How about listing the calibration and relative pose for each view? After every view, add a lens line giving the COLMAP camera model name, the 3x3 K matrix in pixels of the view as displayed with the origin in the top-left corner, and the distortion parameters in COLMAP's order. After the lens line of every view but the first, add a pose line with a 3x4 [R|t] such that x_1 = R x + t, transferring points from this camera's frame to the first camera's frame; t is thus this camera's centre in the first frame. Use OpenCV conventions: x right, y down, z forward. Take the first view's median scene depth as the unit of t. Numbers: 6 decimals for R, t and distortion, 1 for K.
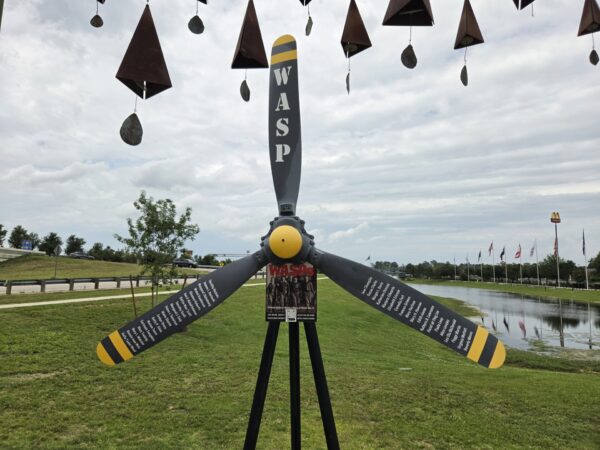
lens RADIAL K [[401.0, 0, 297.9], [0, 401.0, 222.5], [0, 0, 1]] dist [0.028841, -0.000894]
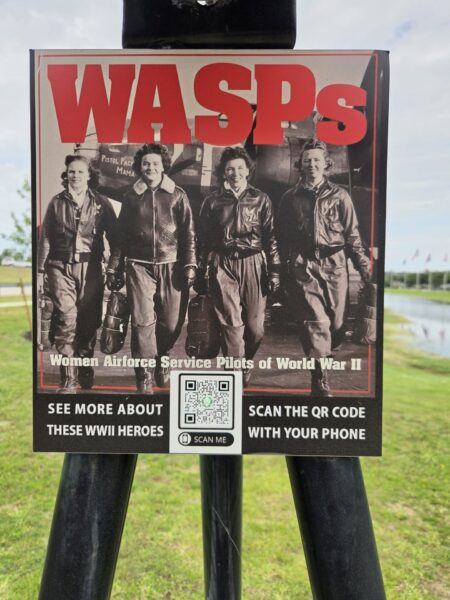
lens RADIAL K [[401.0, 0, 226.0], [0, 401.0, 299.3], [0, 0, 1]] dist [0.028841, -0.000894]
pose [[0.999777, -0.001357, 0.021059, -0.012800], [-0.002233, 0.985523, 0.169527, 0.163276], [-0.020984, -0.169536, 0.985301, 0.852827]]
